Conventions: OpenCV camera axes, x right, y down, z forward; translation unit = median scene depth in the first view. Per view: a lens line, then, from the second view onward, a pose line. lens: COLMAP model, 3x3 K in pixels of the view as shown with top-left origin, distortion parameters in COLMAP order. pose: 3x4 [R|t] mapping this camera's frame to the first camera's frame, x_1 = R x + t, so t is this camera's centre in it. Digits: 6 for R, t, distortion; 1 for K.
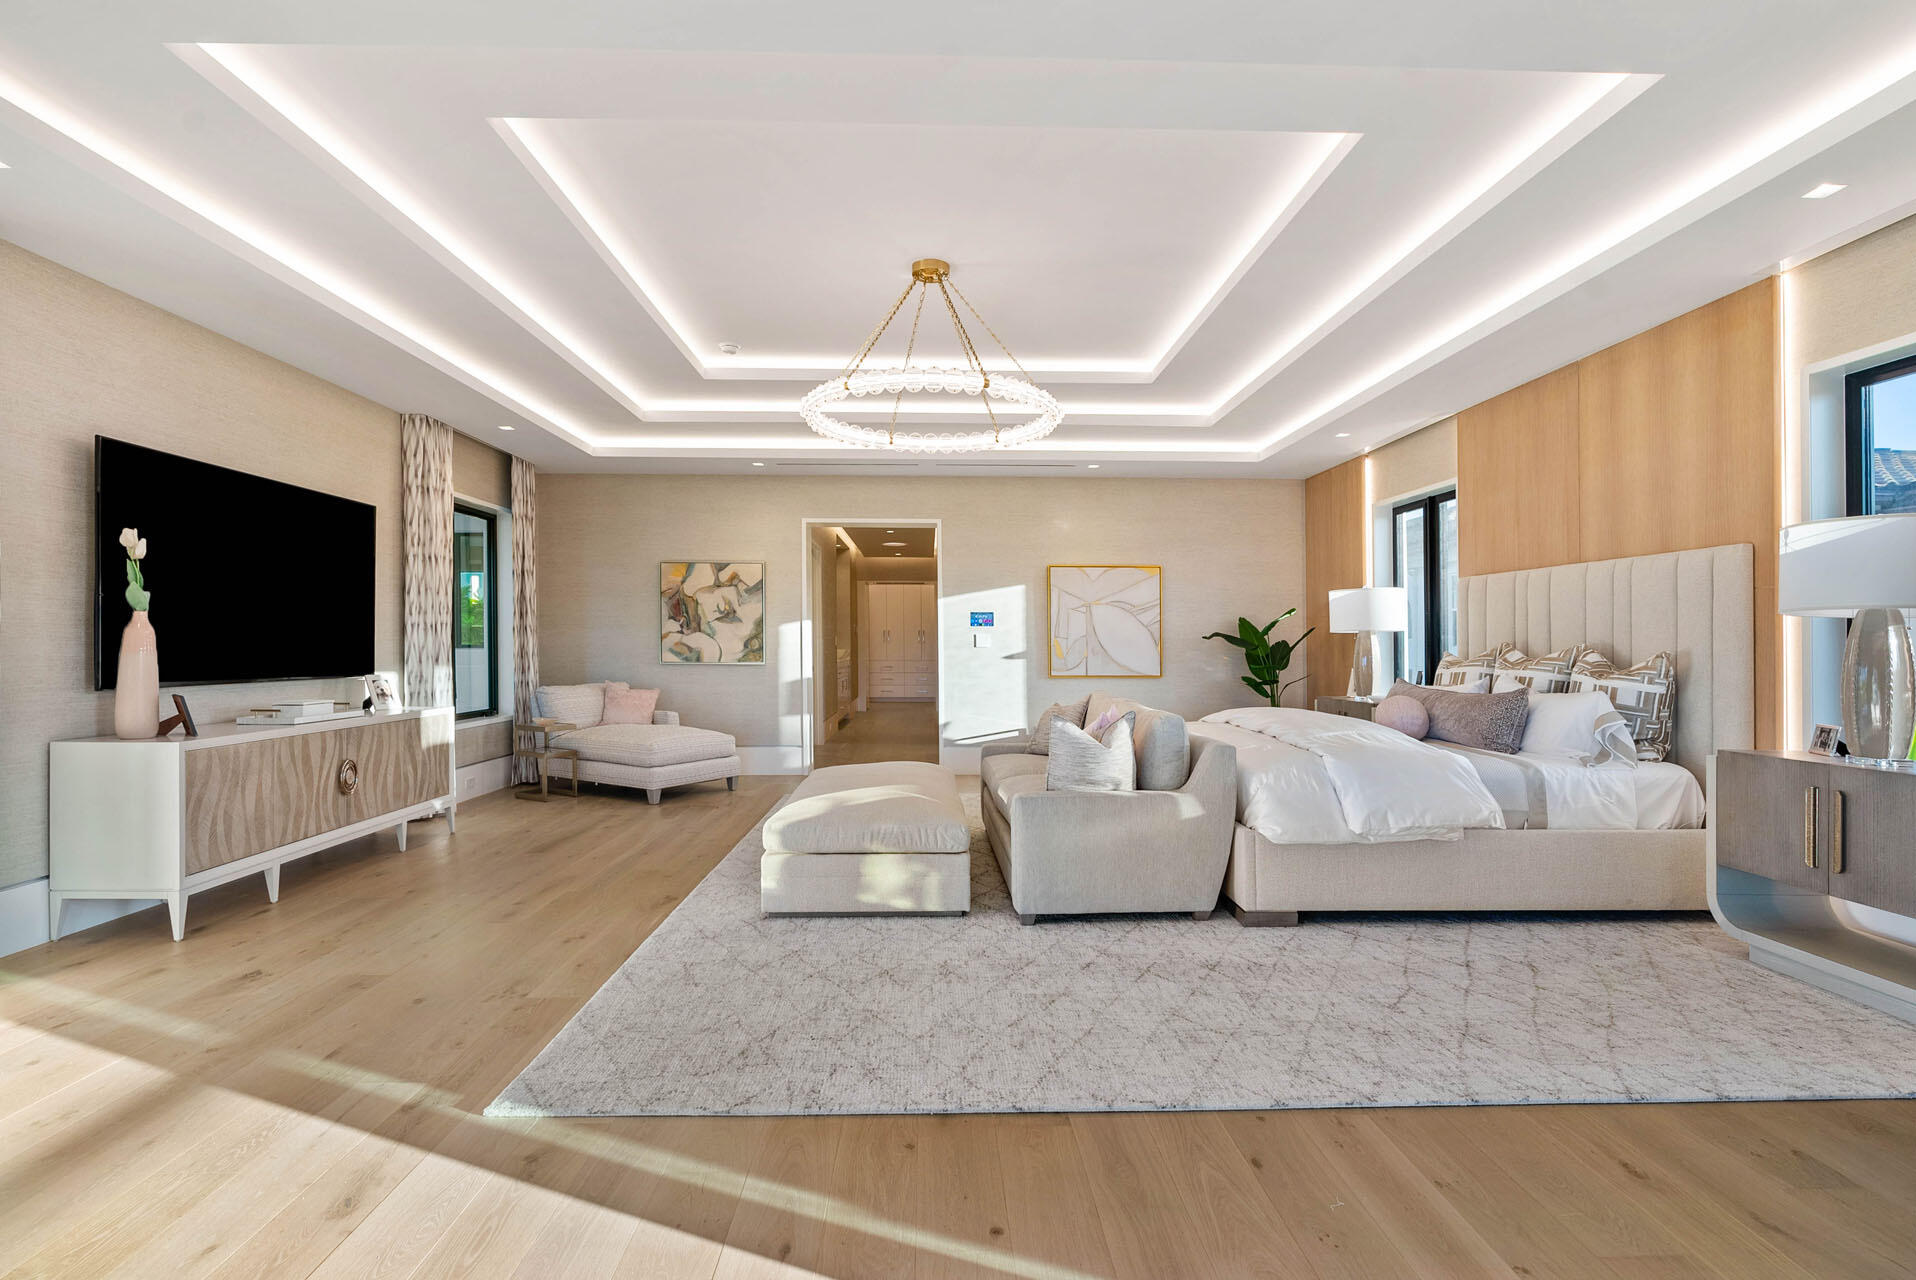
lens RADIAL K [[910.0, 0, 958.0], [0, 910.0, 640.0], [0, 0, 1]] dist [-0.003240, 0.000886]
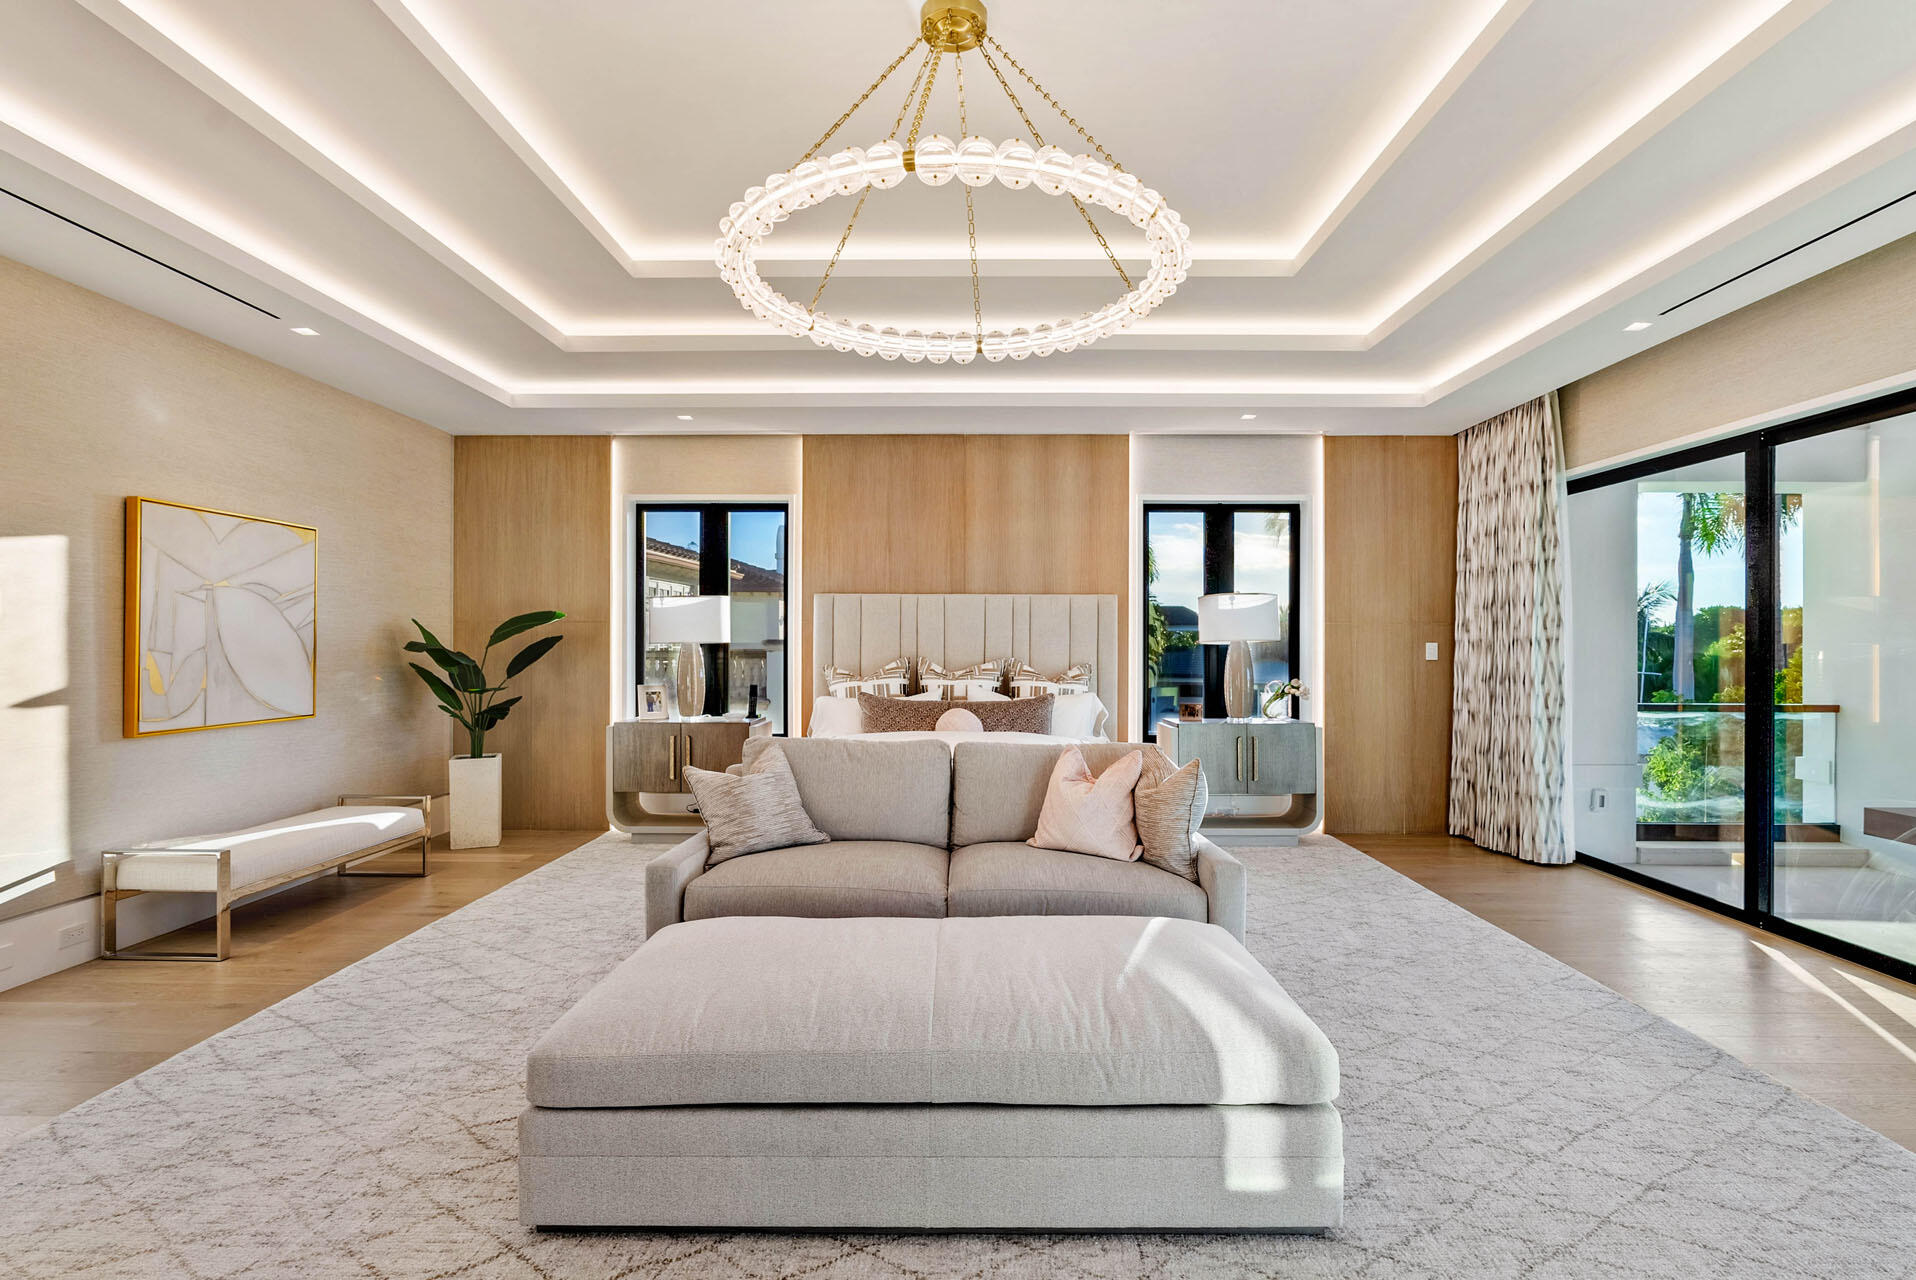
lens RADIAL K [[910.0, 0, 958.0], [0, 910.0, 640.0], [0, 0, 1]] dist [-0.003240, 0.000886]
pose [[0.046654, -0.007582, 0.998882, -0.636463], [-0.008560, 0.999931, 0.007990, -0.031029], [-0.998874, -0.008923, 0.046586, 1.021409]]
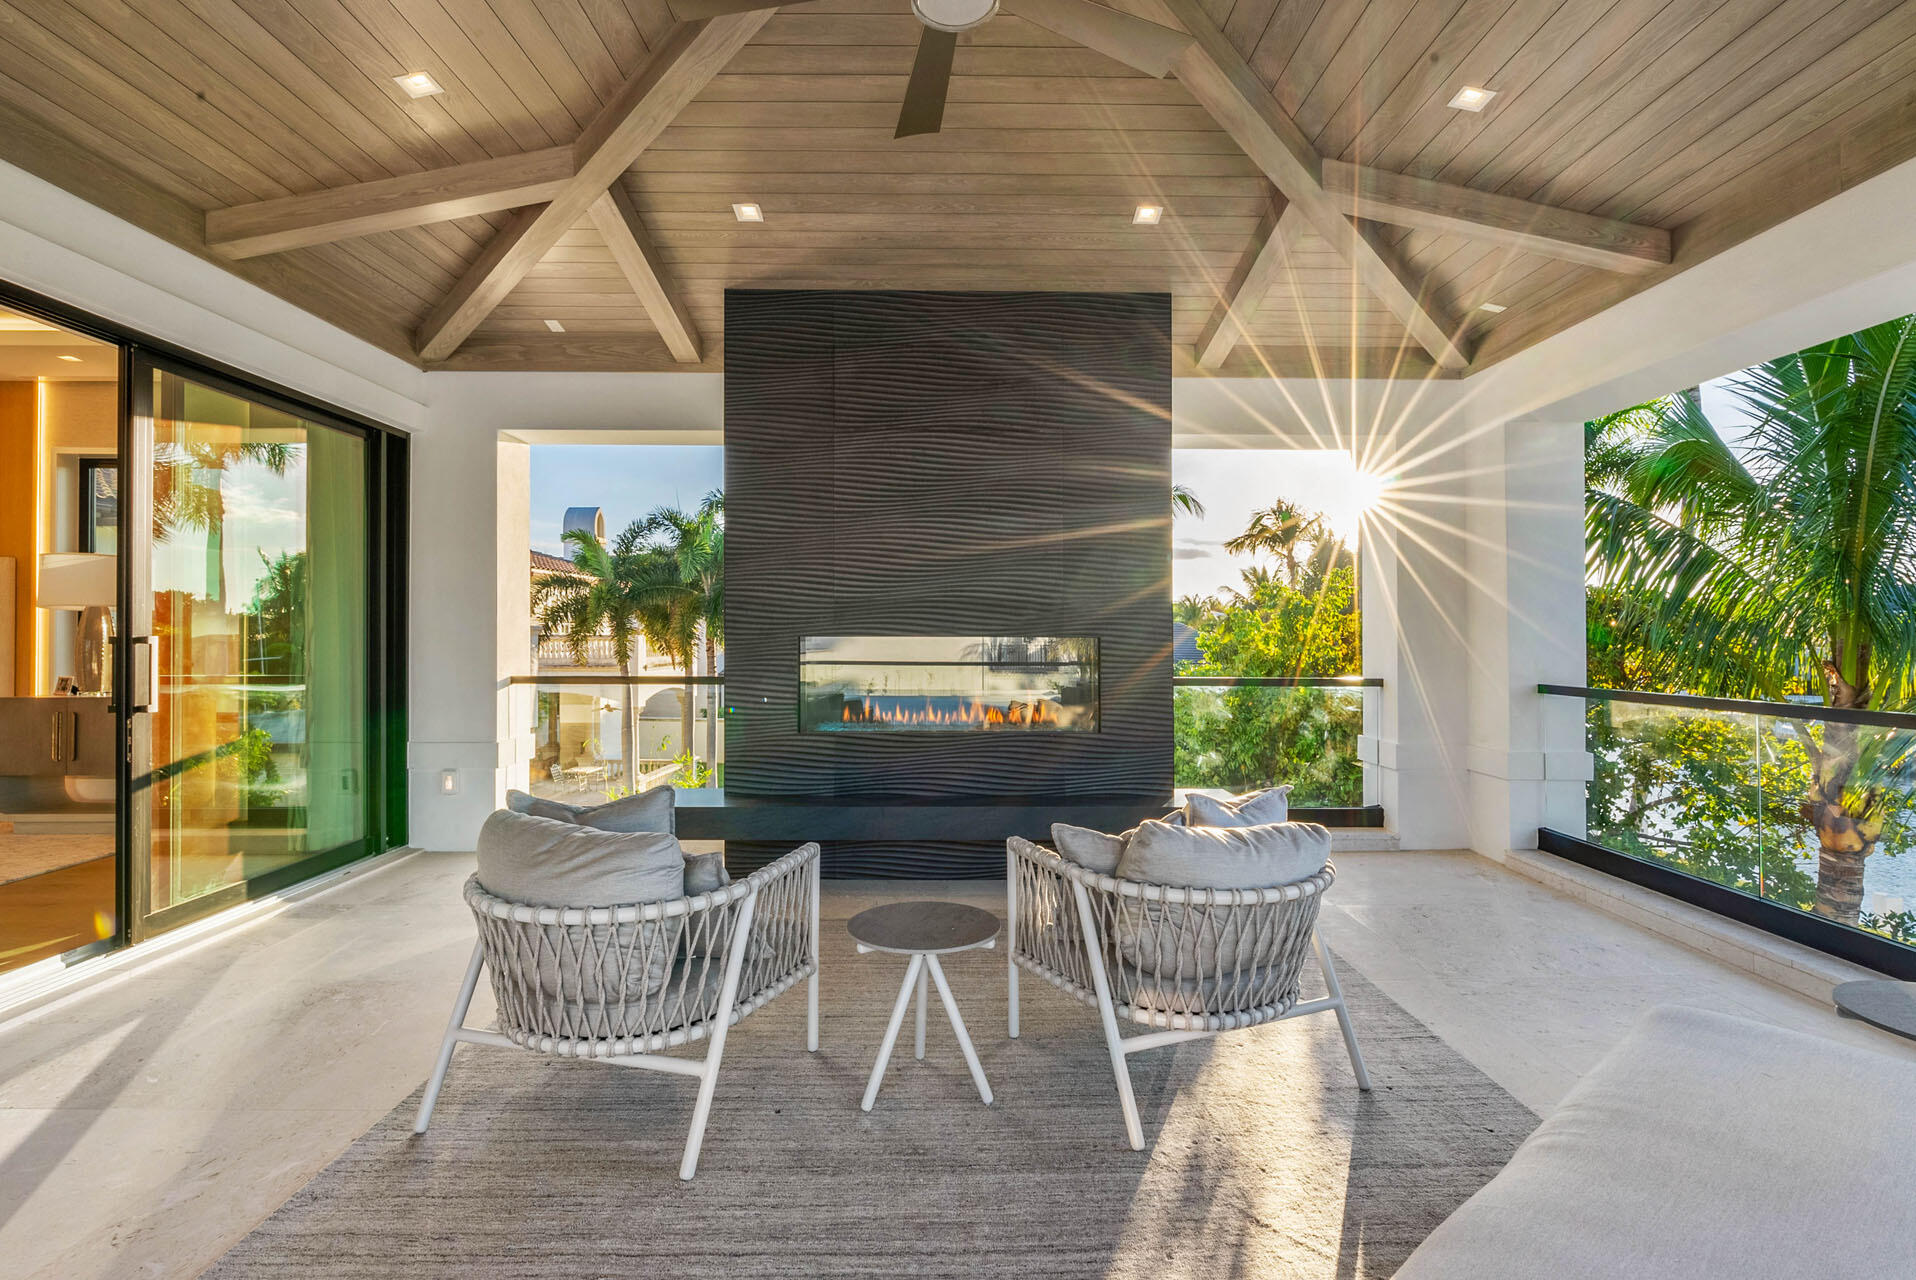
lens RADIAL K [[910.0, 0, 958.0], [0, 910.0, 640.0], [0, 0, 1]] dist [-0.003240, 0.000886]
pose [[0.015709, 0.000270, 0.999877, -0.461527], [-0.018191, 0.999835, 0.000016, -0.002568], [-0.999711, -0.018189, 0.015712, -0.447360]]
